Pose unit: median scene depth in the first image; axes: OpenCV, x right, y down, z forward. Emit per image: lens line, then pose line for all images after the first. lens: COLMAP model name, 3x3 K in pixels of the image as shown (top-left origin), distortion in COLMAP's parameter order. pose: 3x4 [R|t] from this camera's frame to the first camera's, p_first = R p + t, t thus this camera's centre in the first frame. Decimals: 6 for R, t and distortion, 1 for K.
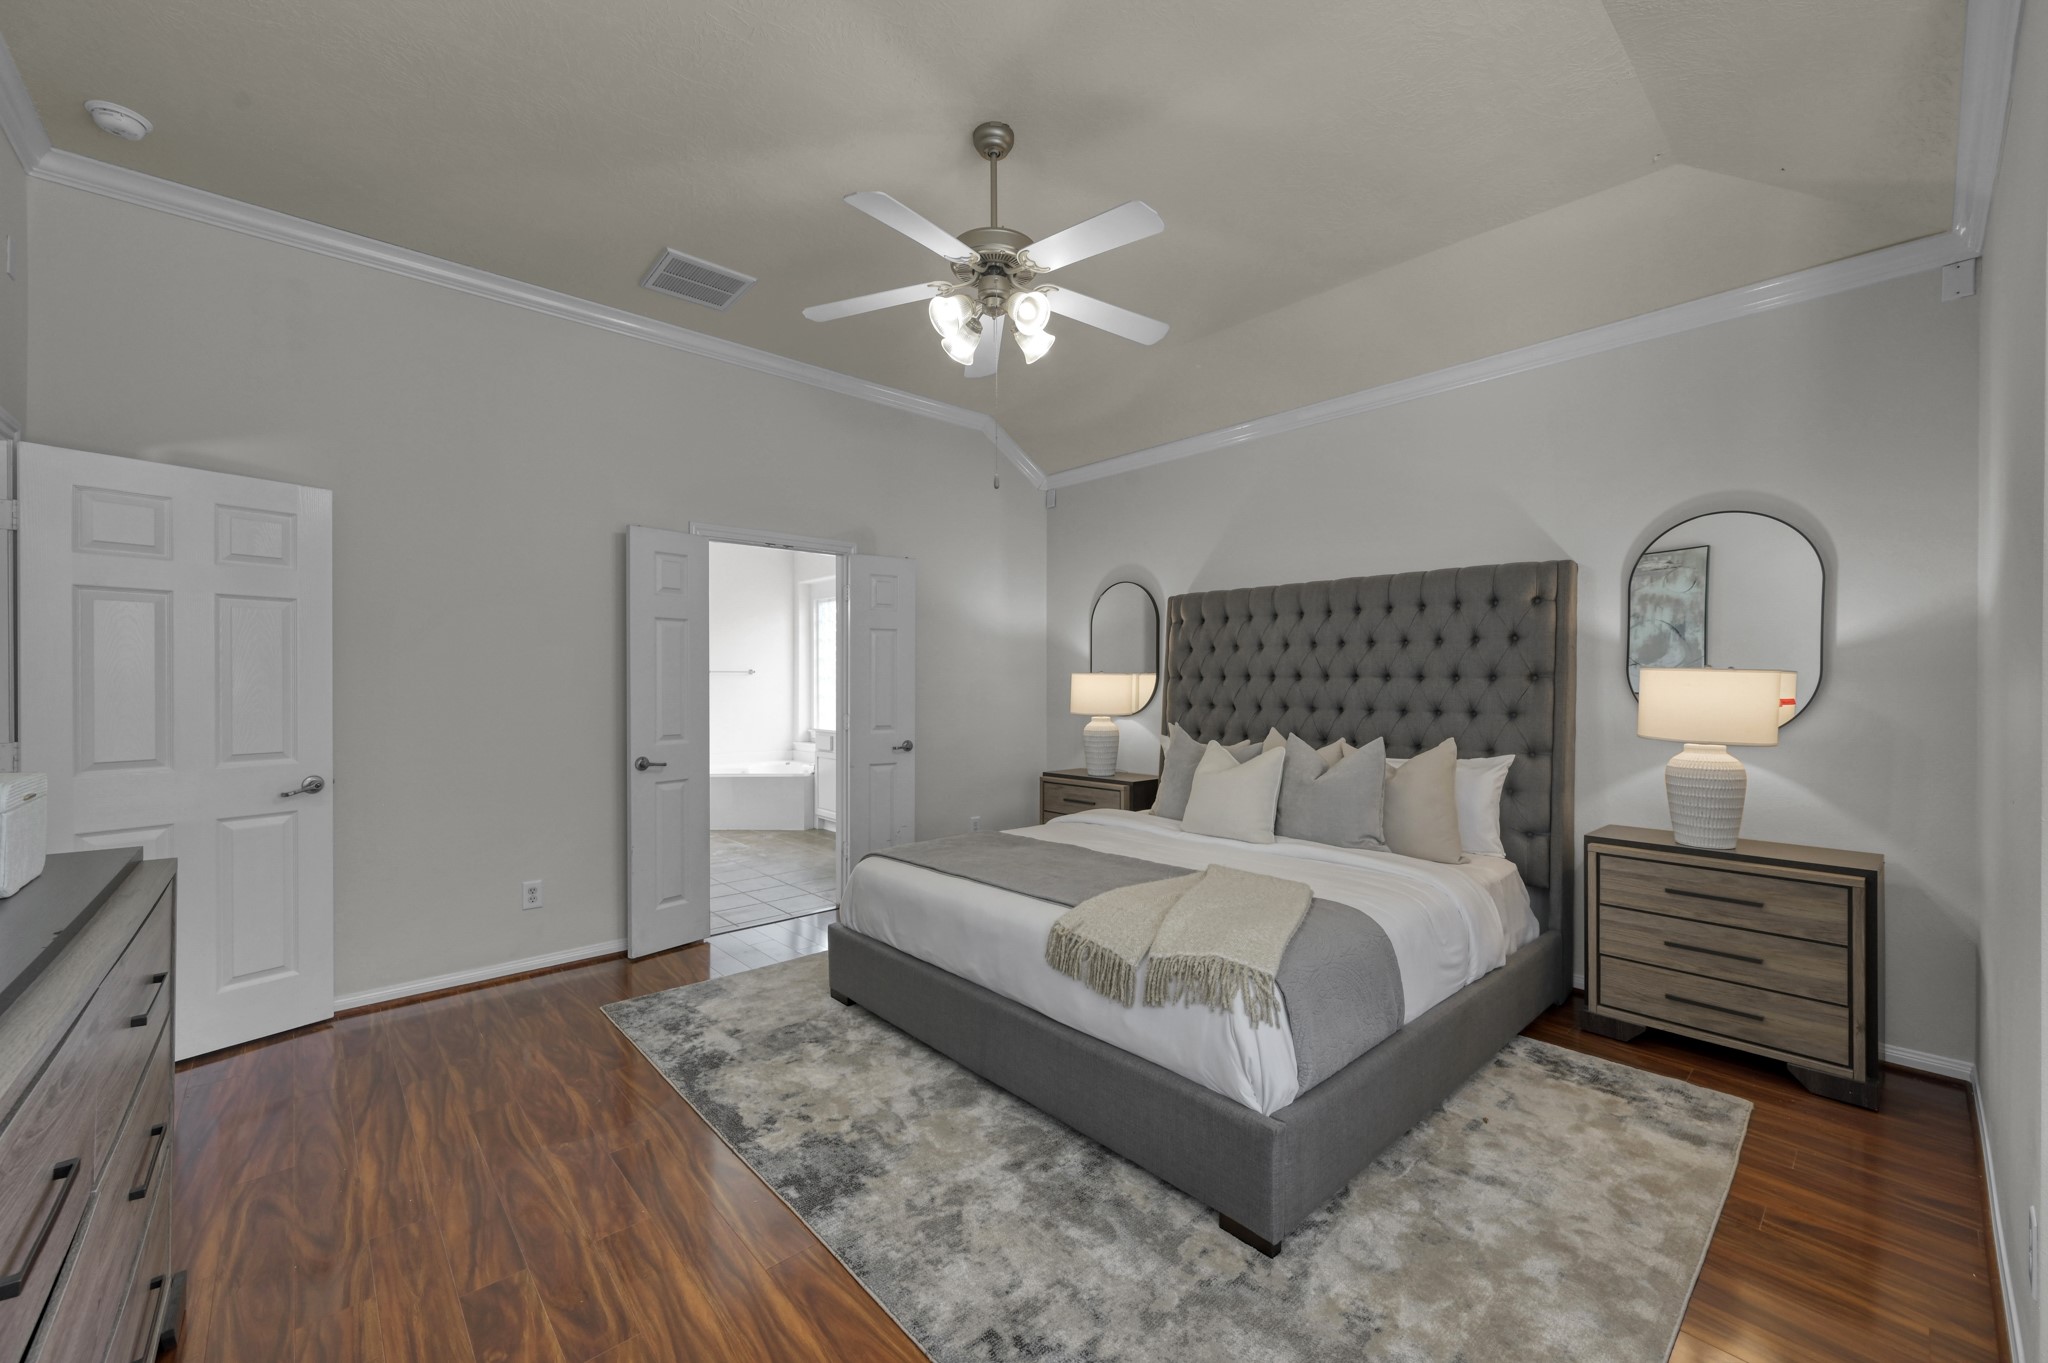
lens RADIAL K [[814.5, 0, 1020.7], [0, 814.5, 681.2], [0, 0, 1]] dist [-0.000786, -0.000875]
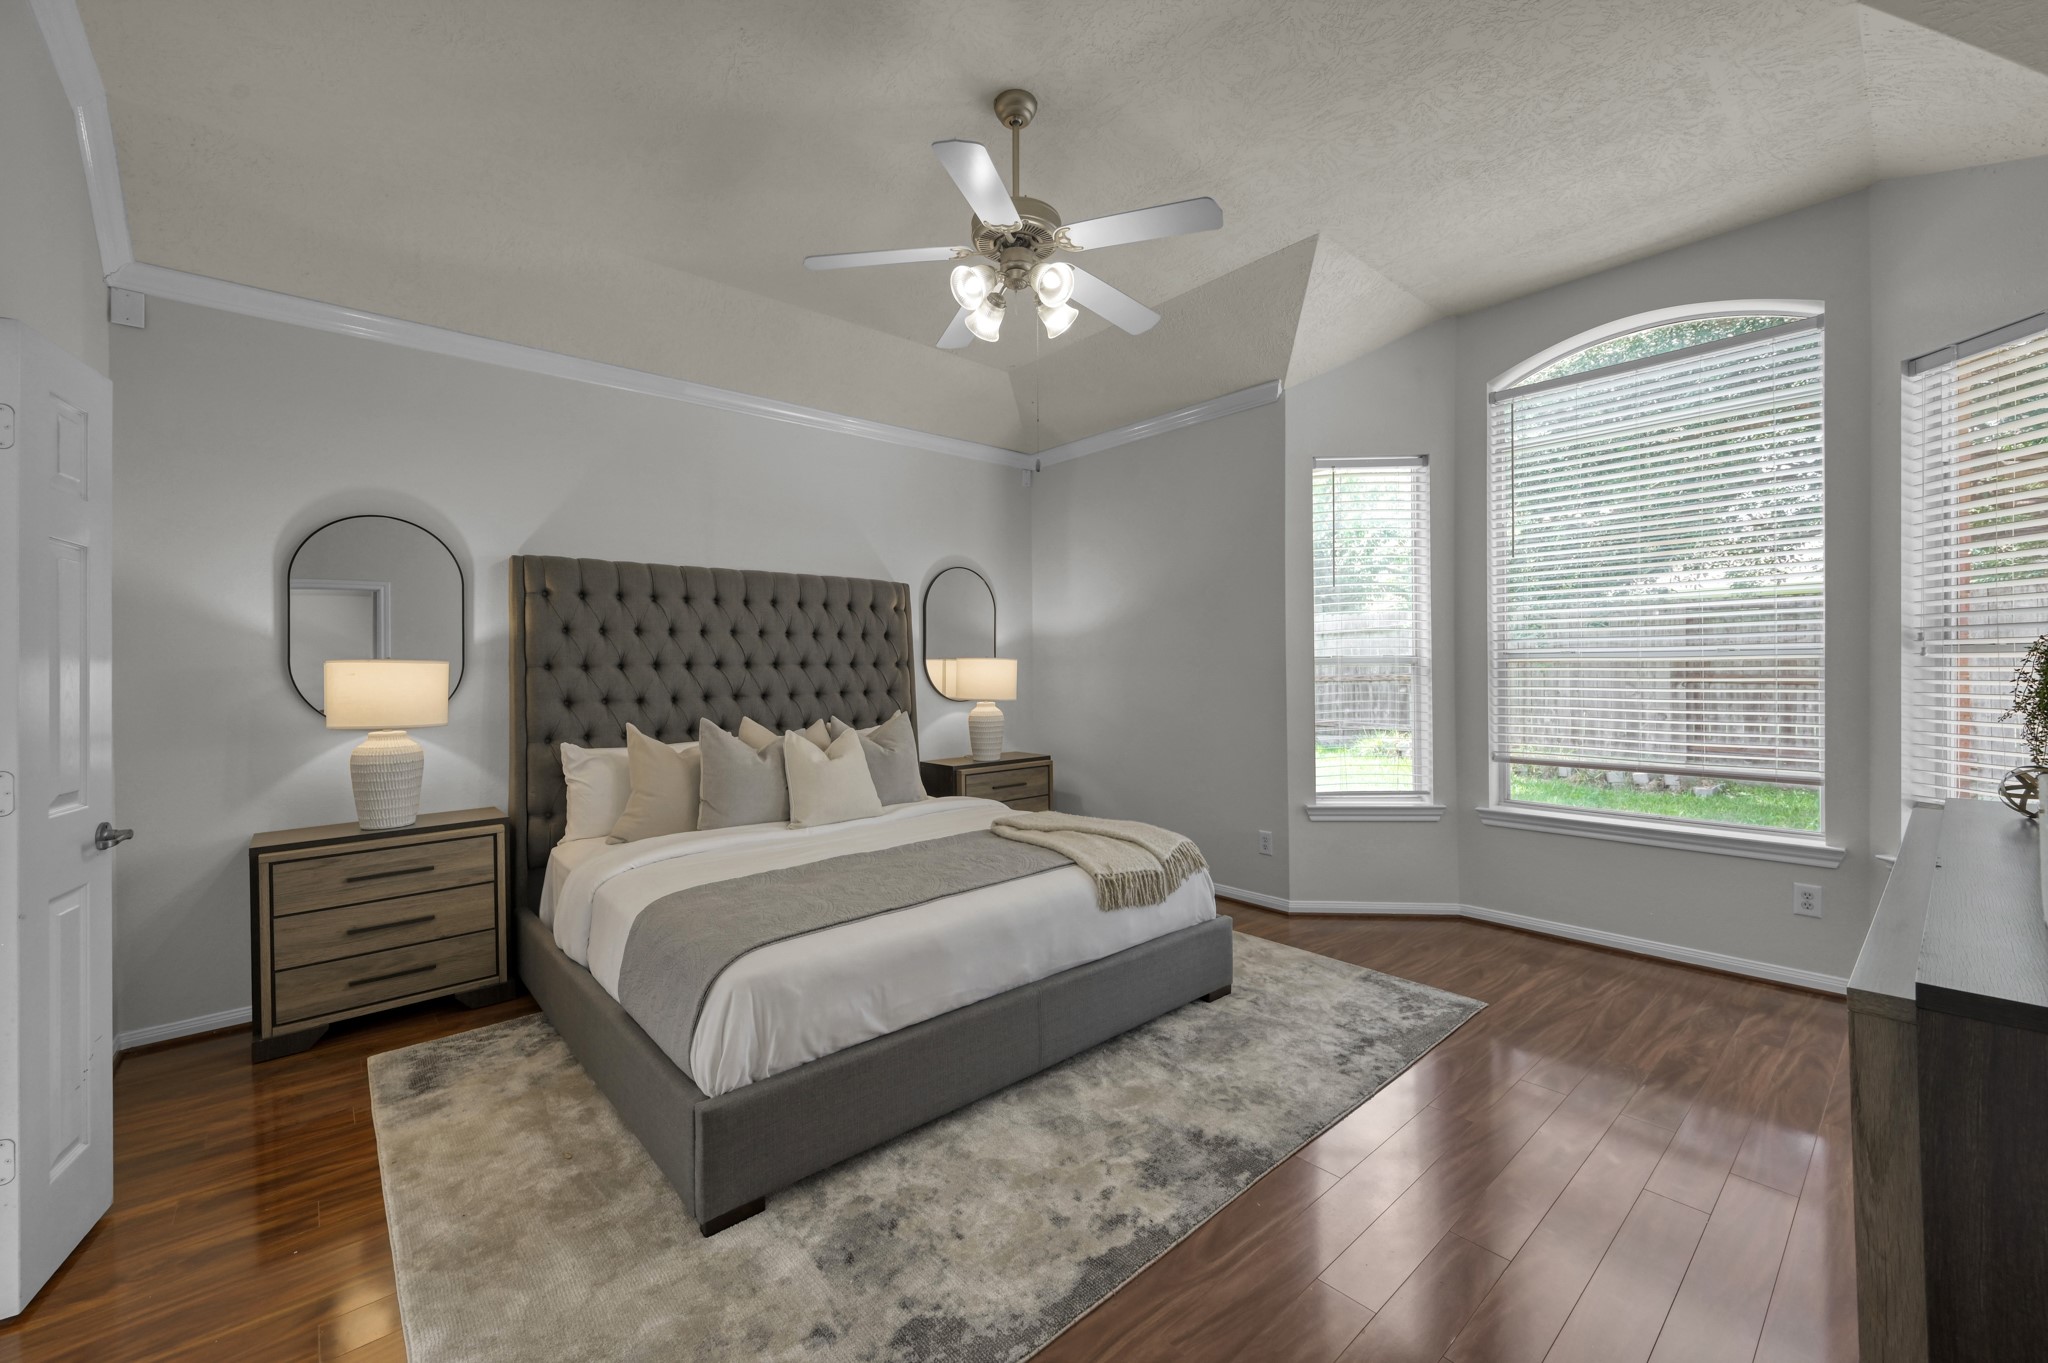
lens RADIAL K [[814.5, 0, 1032.0], [0, 814.5, 659.6], [0, 0, 1]] dist [-0.000786, -0.000875]
pose [[0.003263, 0.004618, 0.999984, -0.775212], [0.009370, 0.999945, -0.004648, -0.004433], [-0.999951, 0.009385, 0.003219, 0.752604]]
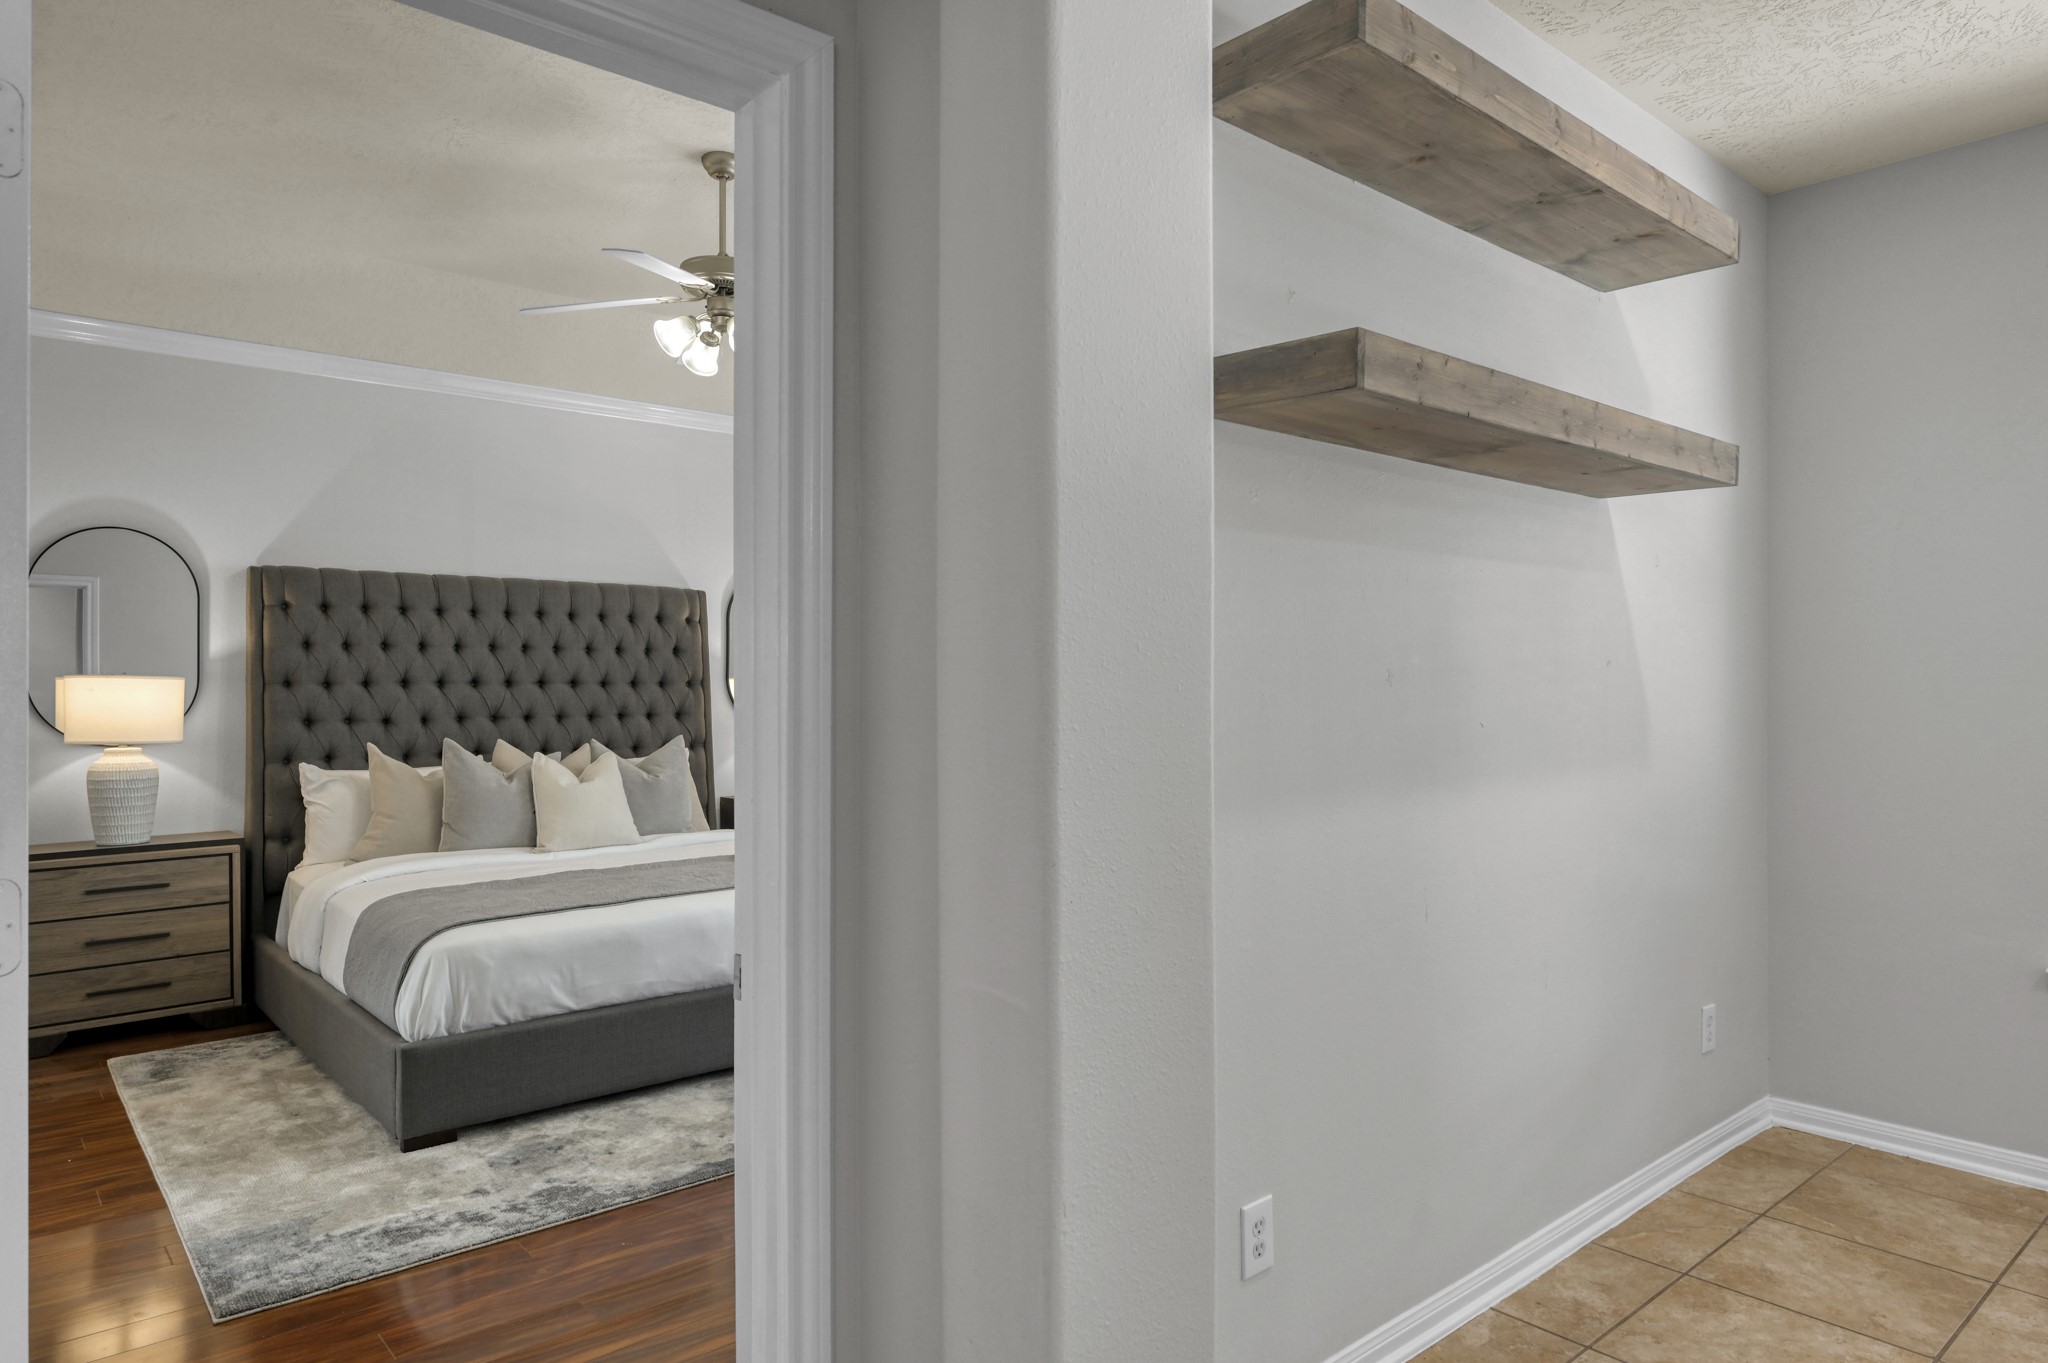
lens RADIAL K [[1253.1, 0, 1041.0], [0, 1253.1, 680.4], [0, 0, 1]] dist [-0.007487, 0.003703]
pose [[0.007312, 0.003267, 0.999968, -1.246867], [0.001848, 0.999993, -0.003281, -0.003176], [-0.999972, 0.001872, 0.007306, 0.448334]]
